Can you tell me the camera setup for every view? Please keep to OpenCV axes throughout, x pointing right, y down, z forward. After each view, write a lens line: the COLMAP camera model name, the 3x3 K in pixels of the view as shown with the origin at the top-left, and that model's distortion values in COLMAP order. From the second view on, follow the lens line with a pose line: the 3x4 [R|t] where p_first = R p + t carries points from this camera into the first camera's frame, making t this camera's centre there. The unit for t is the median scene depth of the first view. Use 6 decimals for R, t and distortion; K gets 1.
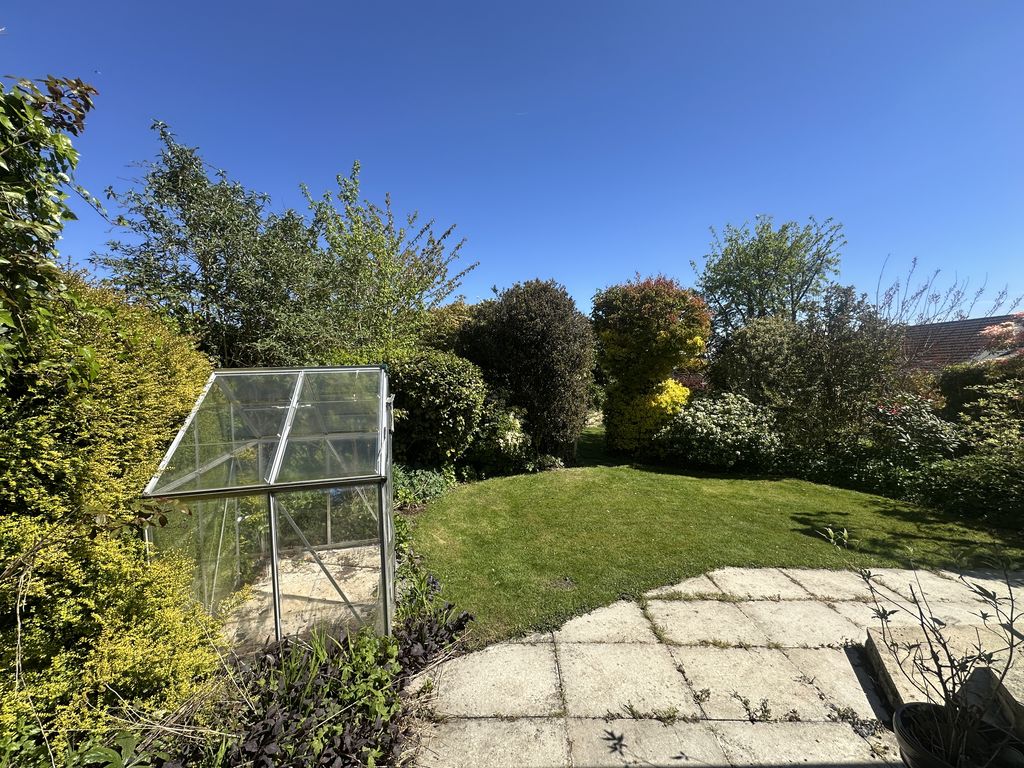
lens RADIAL K [[411.3, 0, 512.3], [0, 411.3, 385.6], [0, 0, 1]] dist [-0.000133, 0.000368]
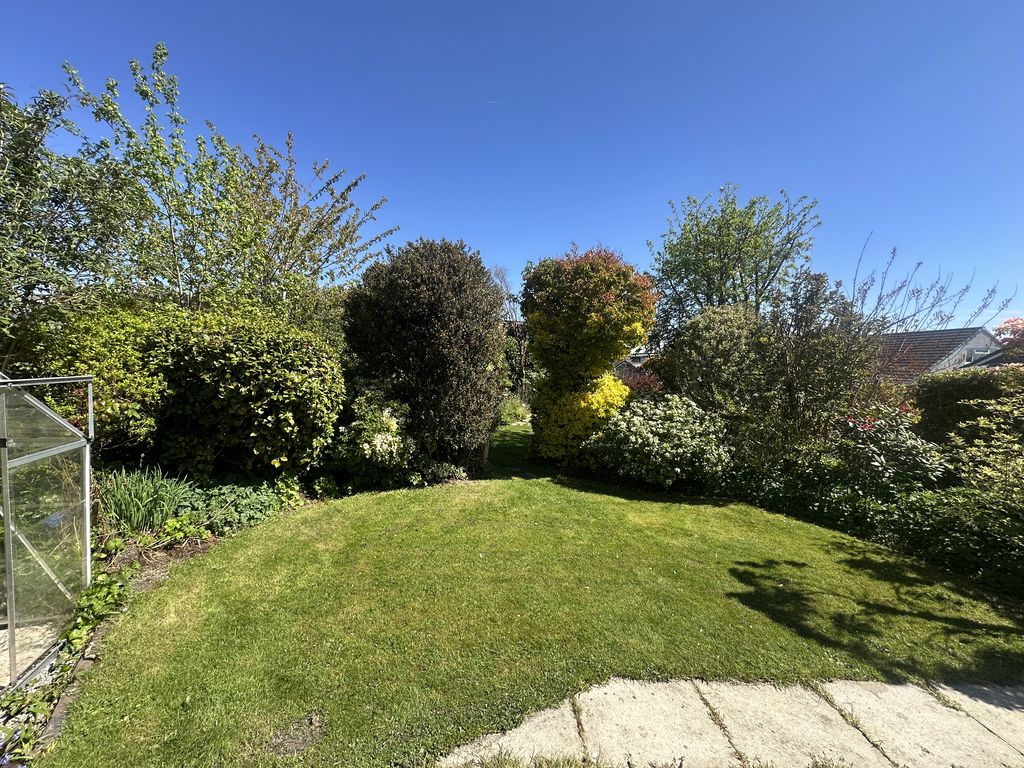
lens RADIAL K [[411.3, 0, 511.8], [0, 411.3, 384.8], [0, 0, 1]] dist [-0.000133, 0.000368]
pose [[0.997441, 0.043366, 0.056841, 0.174946], [-0.044415, 0.998863, 0.017309, -0.001941], [-0.056026, -0.019790, 0.998233, 0.223058]]
